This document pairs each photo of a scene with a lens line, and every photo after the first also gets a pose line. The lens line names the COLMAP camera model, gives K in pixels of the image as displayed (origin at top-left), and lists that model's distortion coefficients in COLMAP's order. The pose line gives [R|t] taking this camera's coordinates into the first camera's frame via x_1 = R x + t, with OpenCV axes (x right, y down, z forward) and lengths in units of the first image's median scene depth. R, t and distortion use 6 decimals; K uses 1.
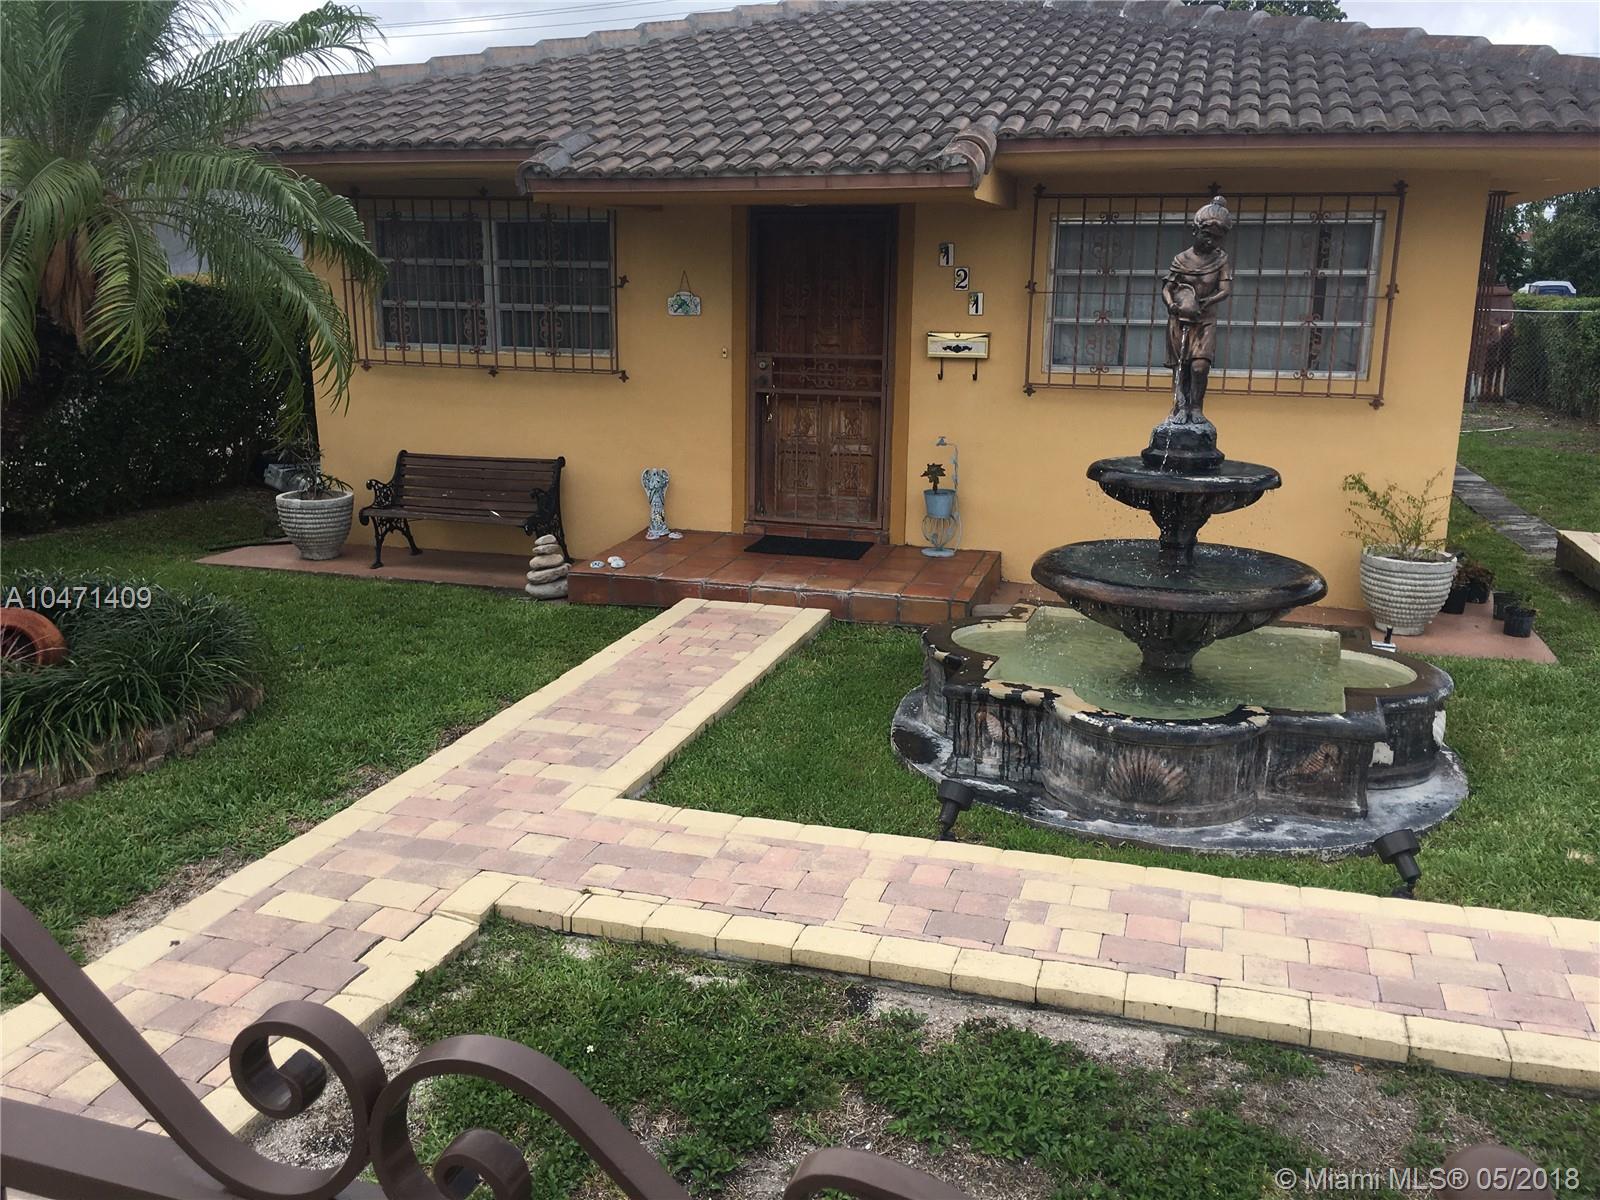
lens RADIAL K [[1366.5, 0, 792.2], [0, 1366.5, 591.0], [0, 0, 1]] dist [0.072842, -0.111704]
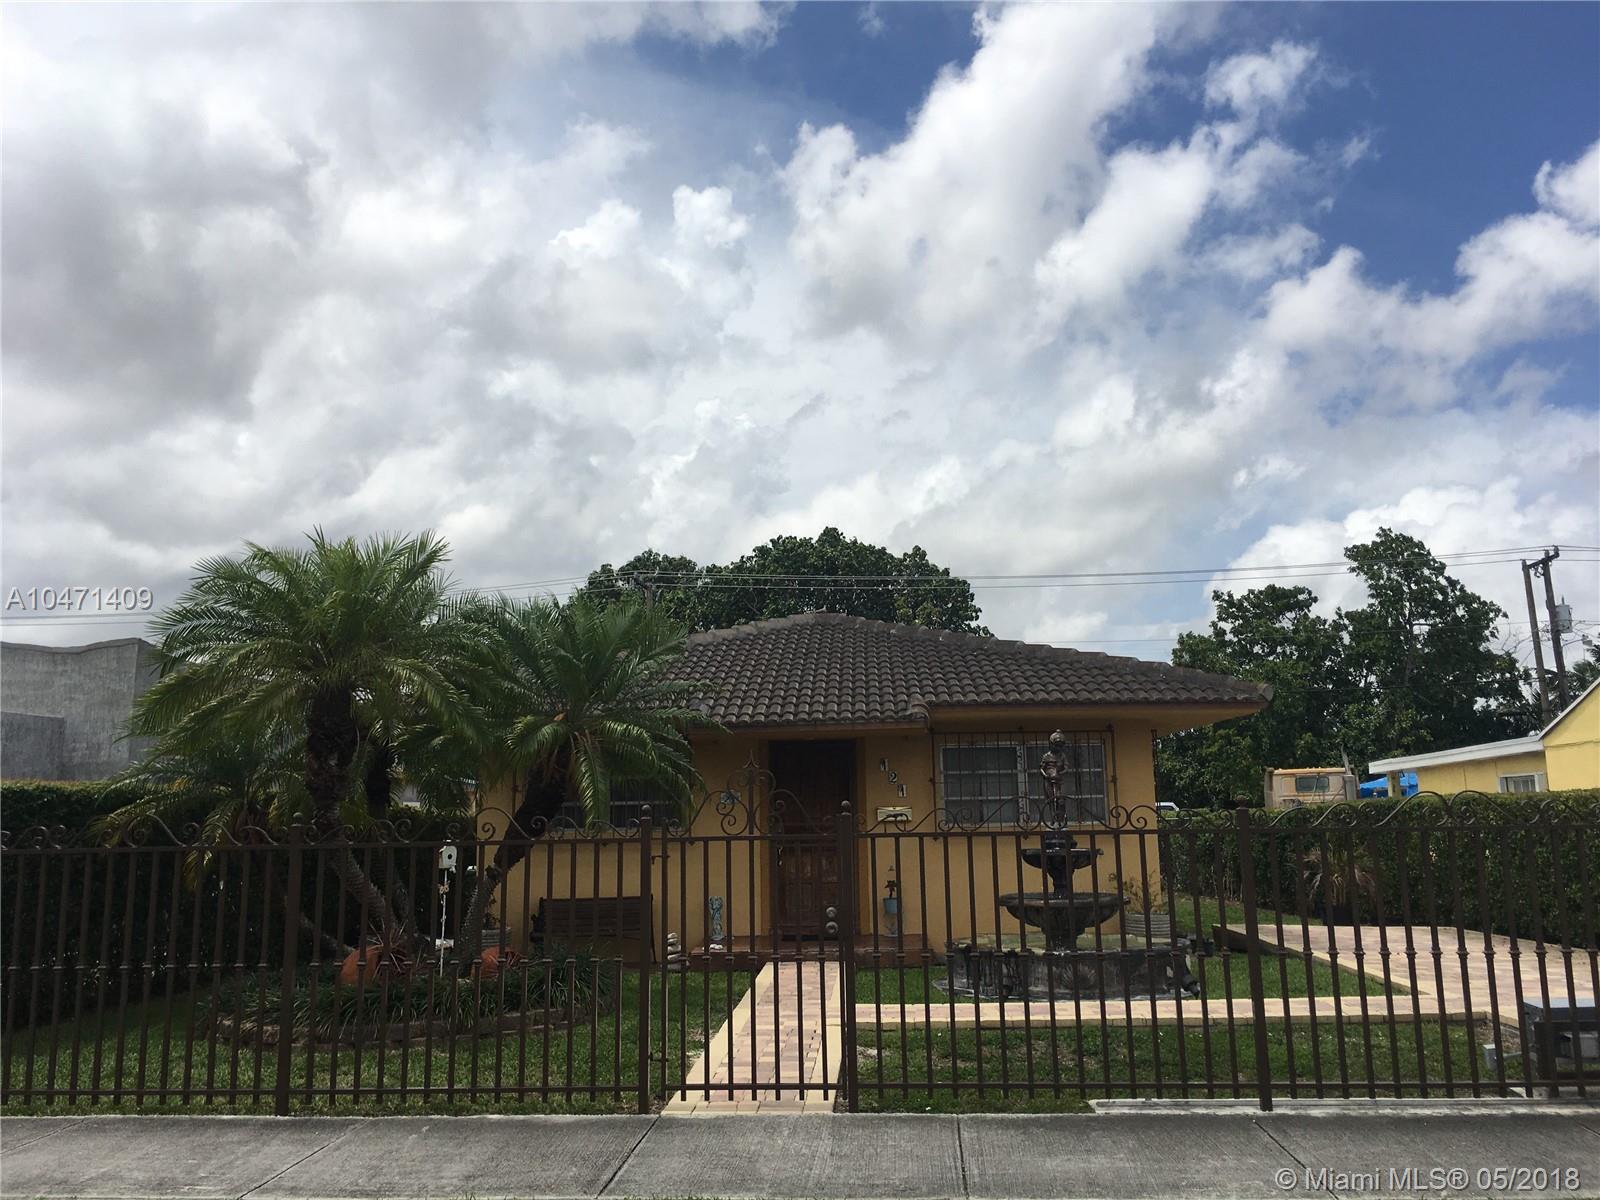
lens RADIAL K [[1366.5, 0, 792.2], [0, 1366.5, 591.0], [0, 0, 1]] dist [0.072842, -0.111704]
pose [[0.970249, 0.012989, 0.241760, -0.481960], [0.081395, 0.922938, -0.376245, 0.231956], [-0.228017, 0.384729, 0.894423, -0.738198]]
